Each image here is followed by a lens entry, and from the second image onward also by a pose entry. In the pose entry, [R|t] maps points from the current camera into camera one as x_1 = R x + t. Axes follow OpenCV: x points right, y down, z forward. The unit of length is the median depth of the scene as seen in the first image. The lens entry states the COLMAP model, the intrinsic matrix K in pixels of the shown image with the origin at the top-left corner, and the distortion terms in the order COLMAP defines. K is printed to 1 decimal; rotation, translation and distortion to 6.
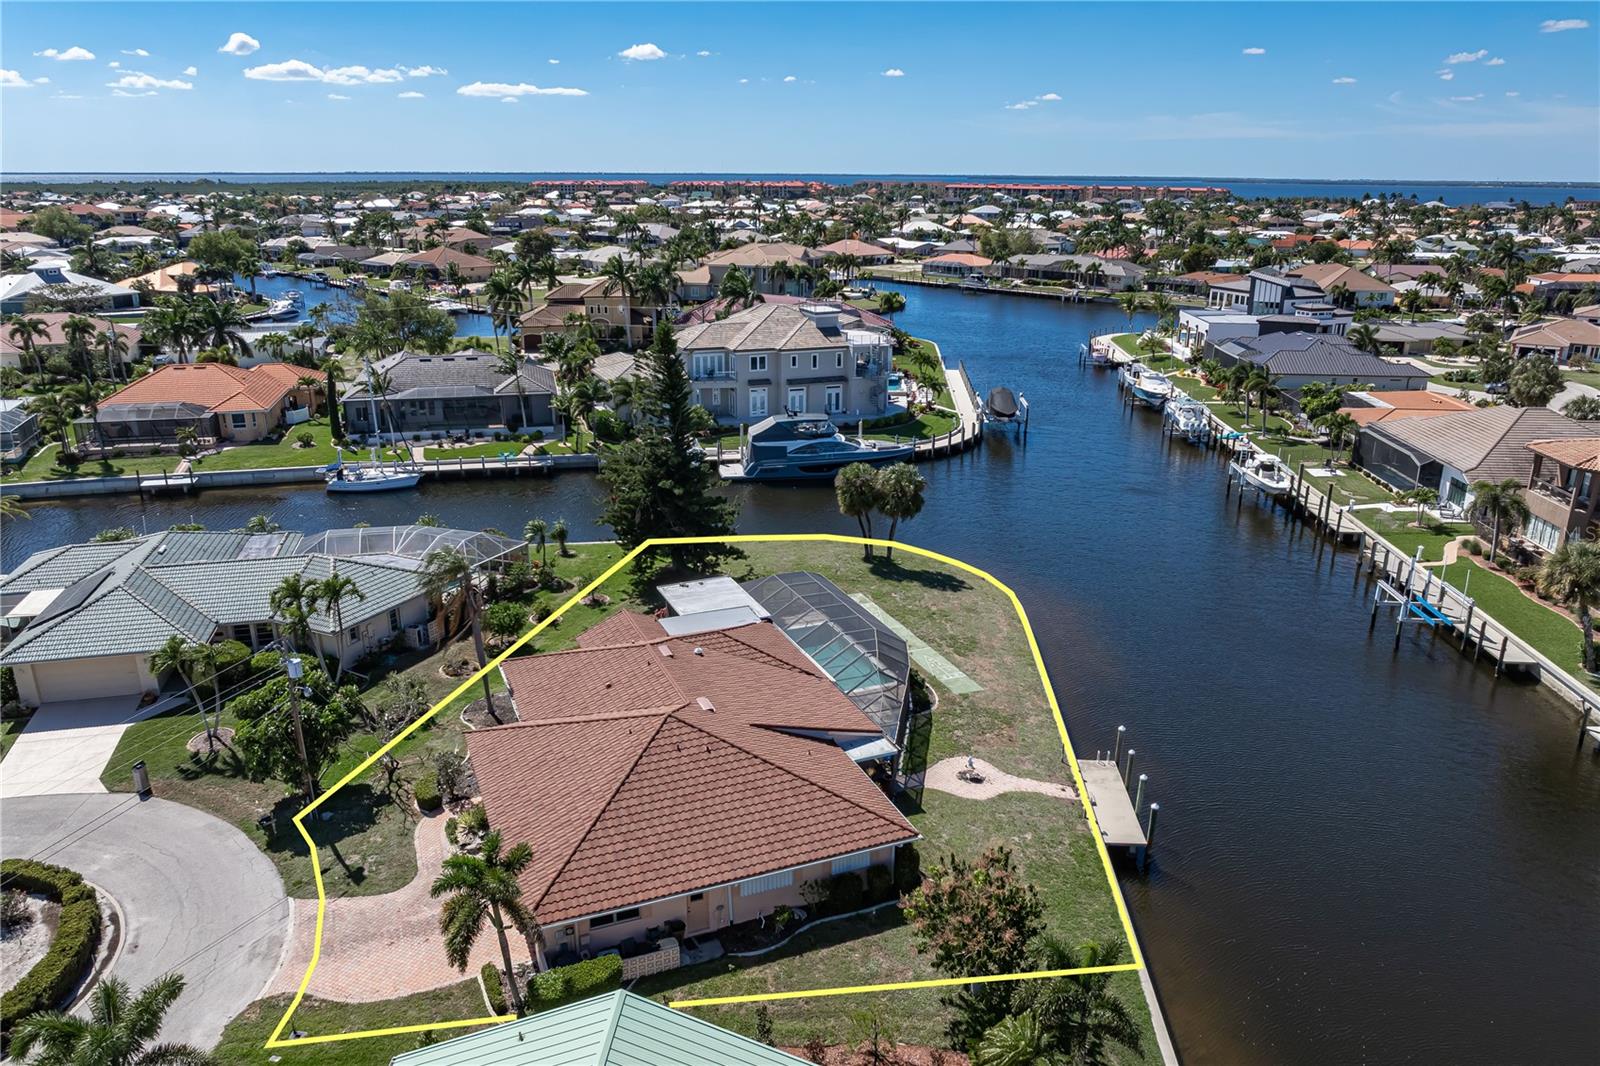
lens RADIAL K [[1134.2, 0, 802.3], [0, 1134.2, 535.9], [0, 0, 1]] dist [-0.033967, 0.092566]
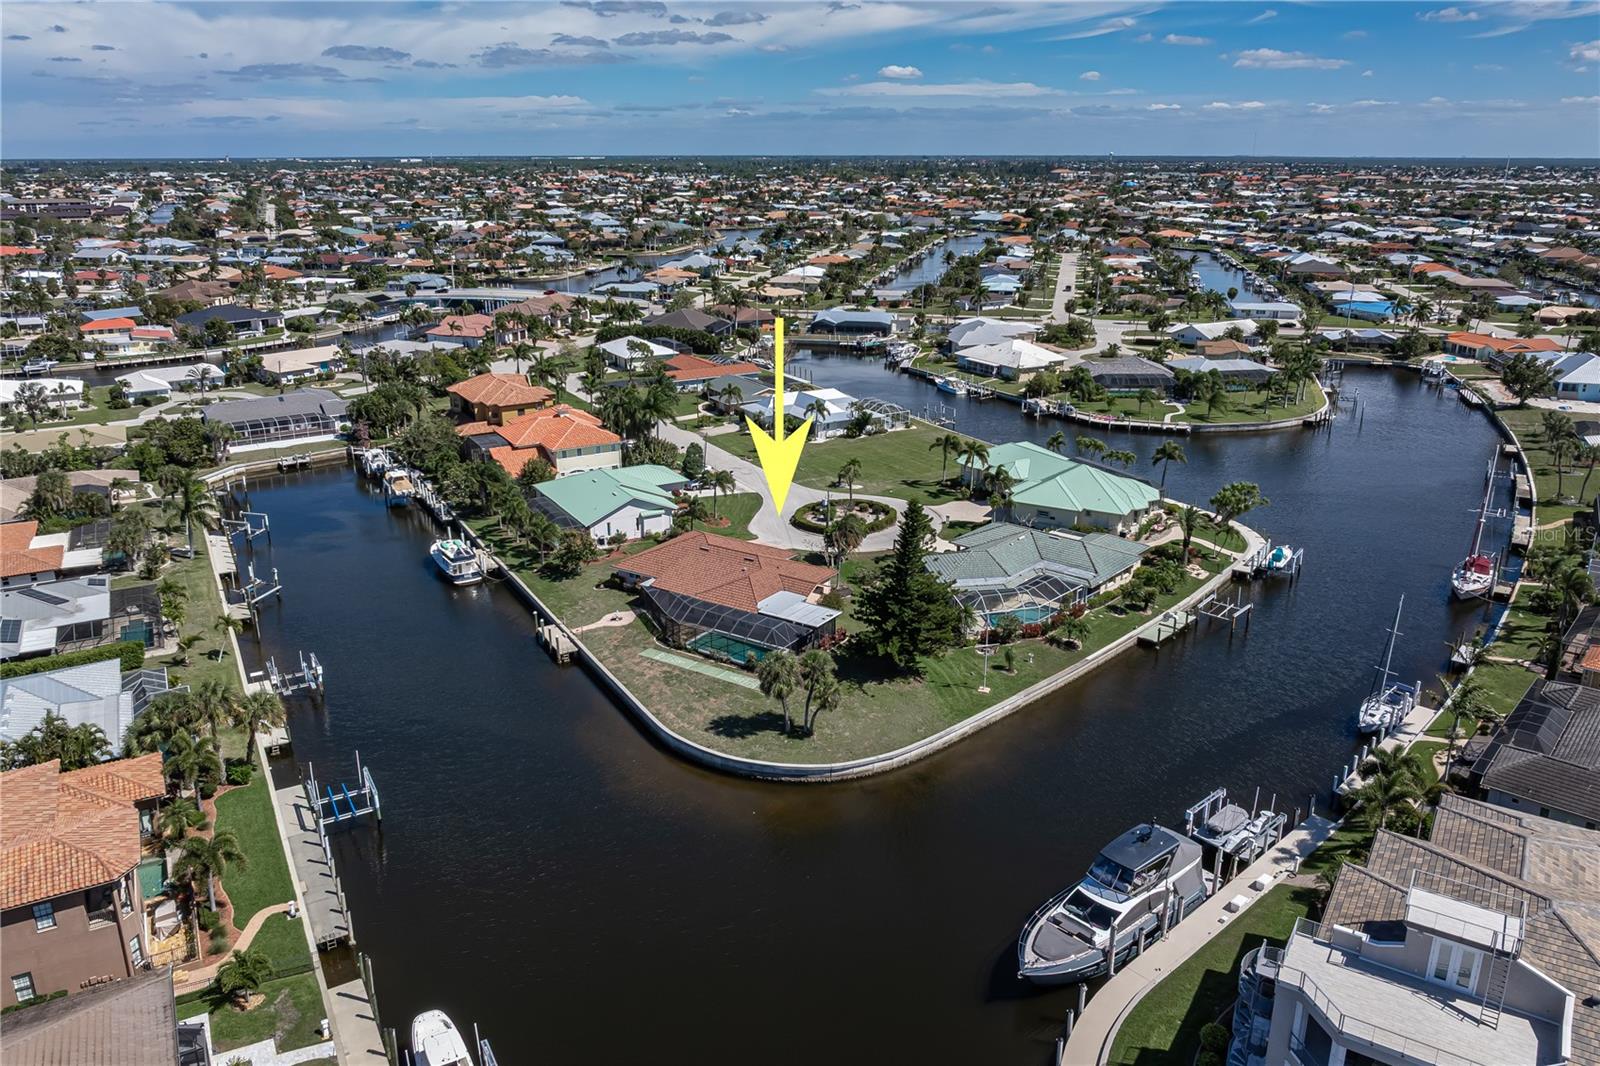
lens RADIAL K [[1123.6, 0, 808.2], [0, 1123.6, 521.7], [0, 0, 1]] dist [-0.030409, 0.012691]
pose [[-0.826344, 0.165073, -0.538429, 0.424656], [-0.180066, 0.828442, 0.530339, -0.510158], [0.533602, 0.535195, -0.654855, 1.081279]]
